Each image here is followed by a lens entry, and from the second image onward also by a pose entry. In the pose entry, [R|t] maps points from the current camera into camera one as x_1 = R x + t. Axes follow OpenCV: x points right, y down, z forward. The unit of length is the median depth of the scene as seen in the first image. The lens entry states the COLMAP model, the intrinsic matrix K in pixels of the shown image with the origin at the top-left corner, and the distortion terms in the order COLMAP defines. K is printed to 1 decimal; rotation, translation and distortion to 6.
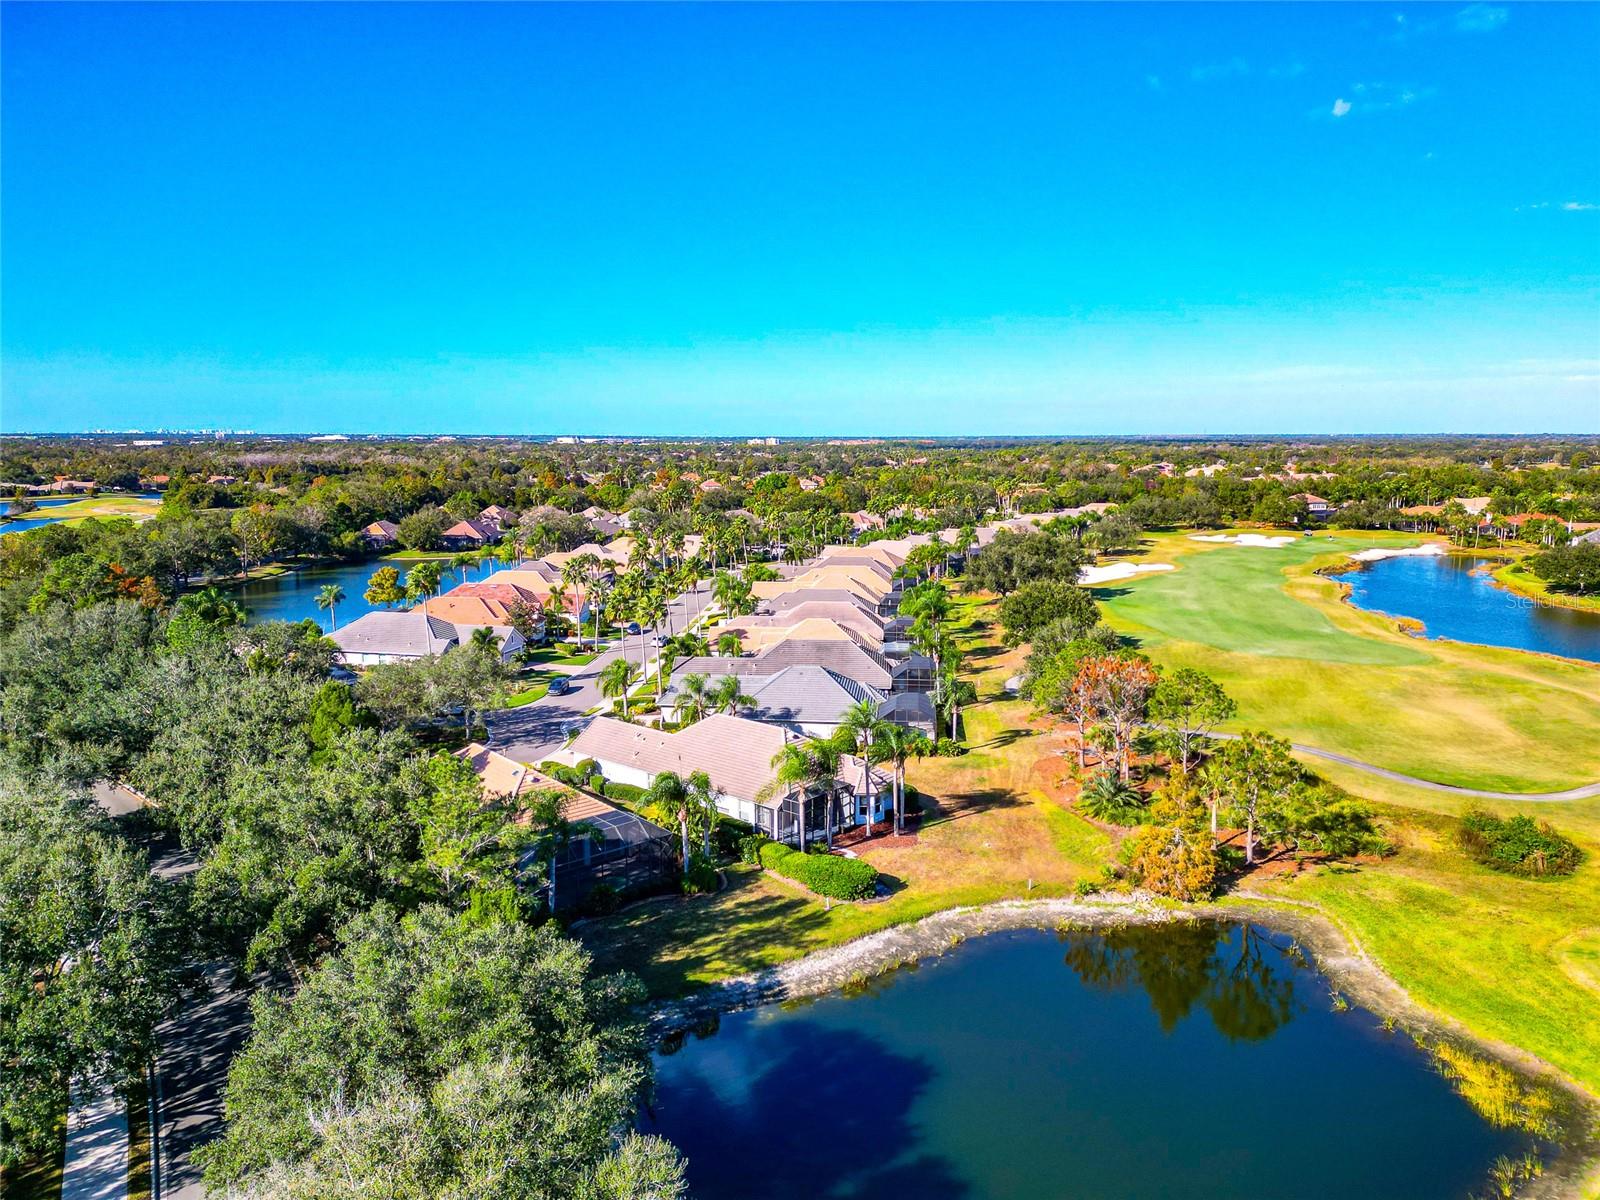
lens RADIAL K [[1120.9, 0, 800.0], [0, 1120.9, 600.0], [0, 0, 1]] dist [0.080530, -0.078390]
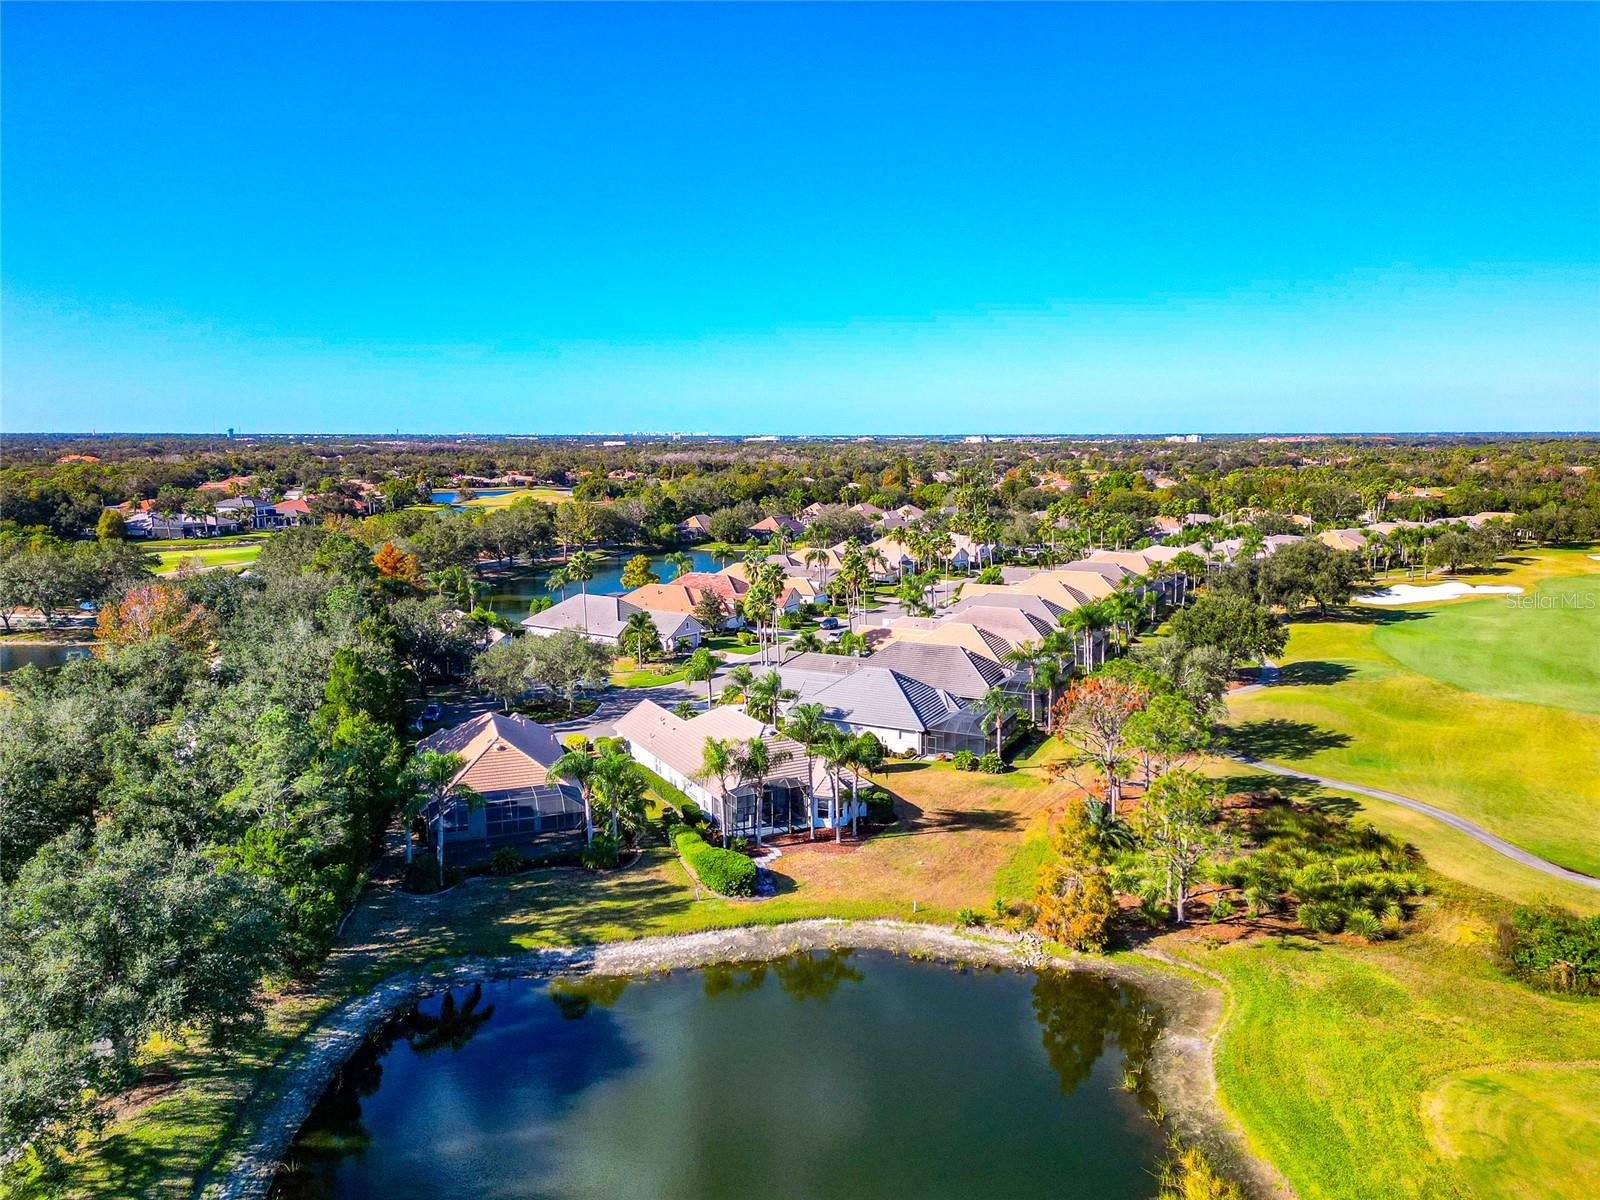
lens RADIAL K [[1120.9, 0, 800.0], [0, 1120.9, 600.0], [0, 0, 1]] dist [0.080530, -0.078390]
pose [[0.934059, 0.051063, -0.353449, 0.395023], [-0.050744, 0.998660, 0.010176, -0.011009], [0.353495, 0.008431, 0.935399, 0.064160]]
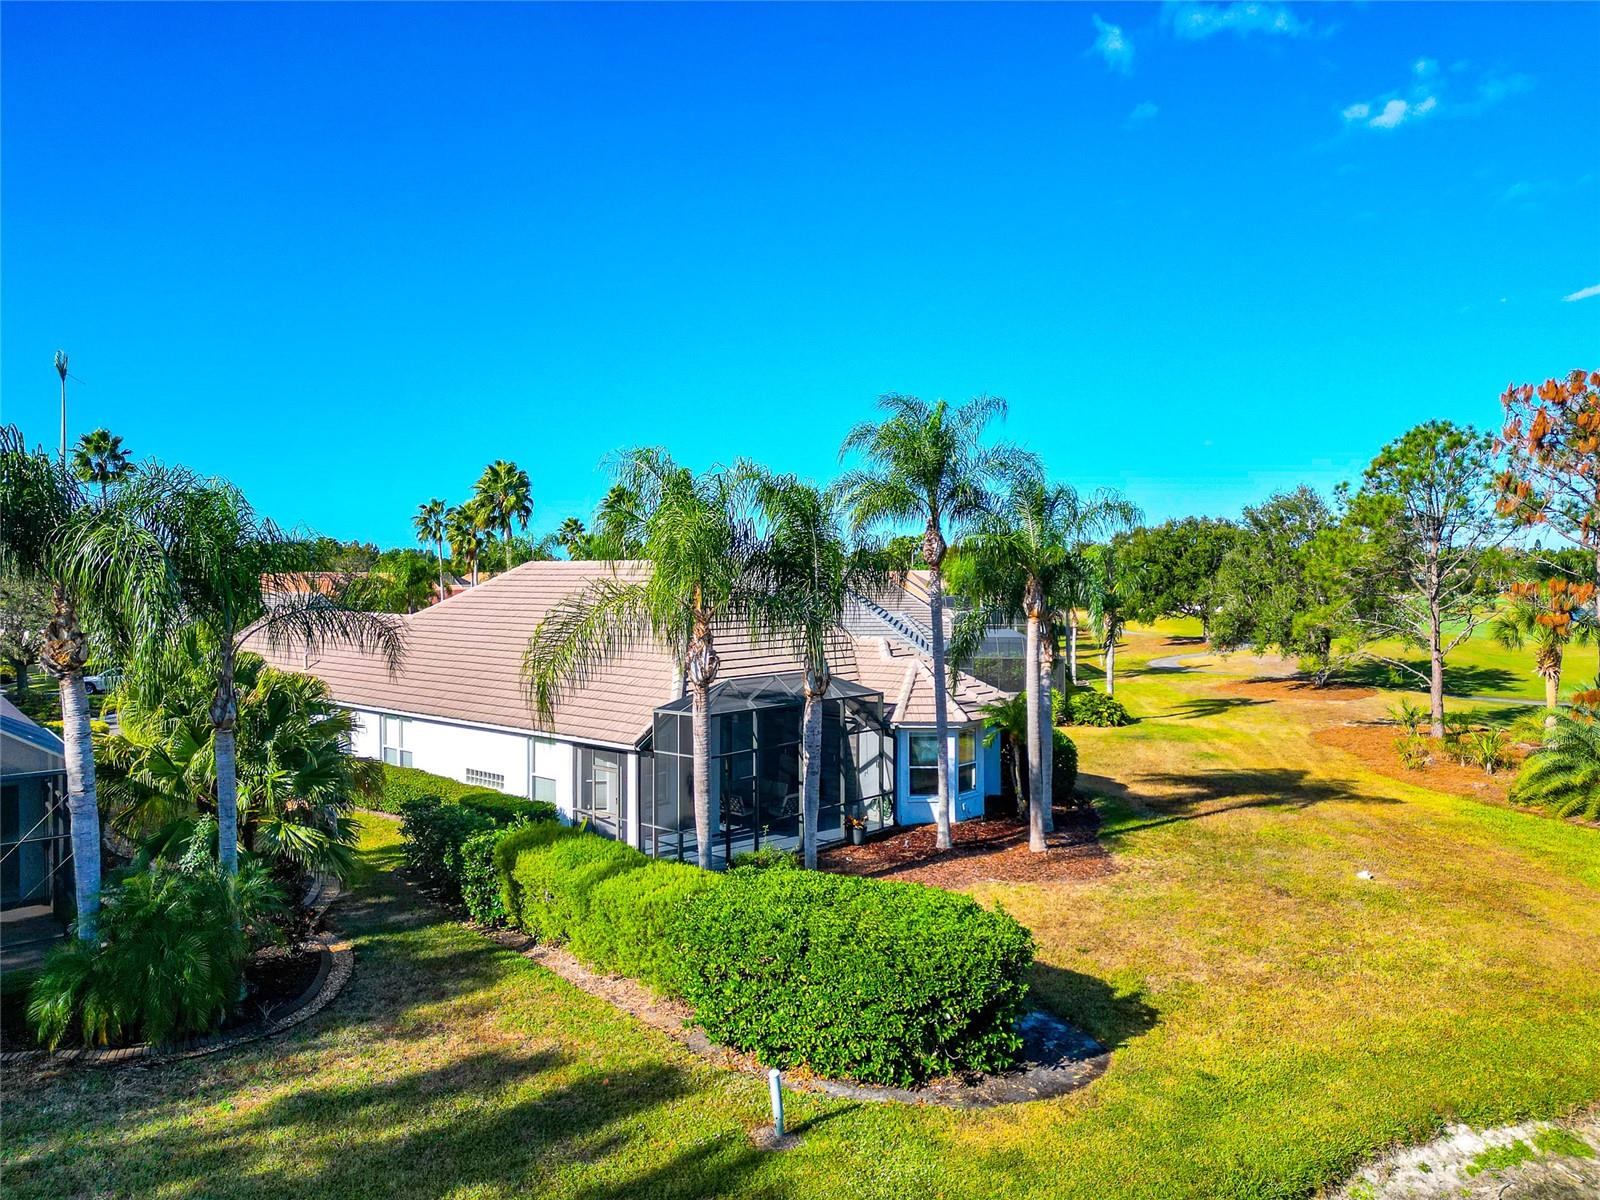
lens RADIAL K [[1120.9, 0, 800.0], [0, 1120.9, 600.0], [0, 0, 1]] dist [0.080530, -0.078390]
pose [[0.999900, 0.000117, -0.014161, 0.026818], [-0.001862, 0.992373, -0.123255, 0.182111], [0.014038, 0.123269, 0.992274, 0.697427]]
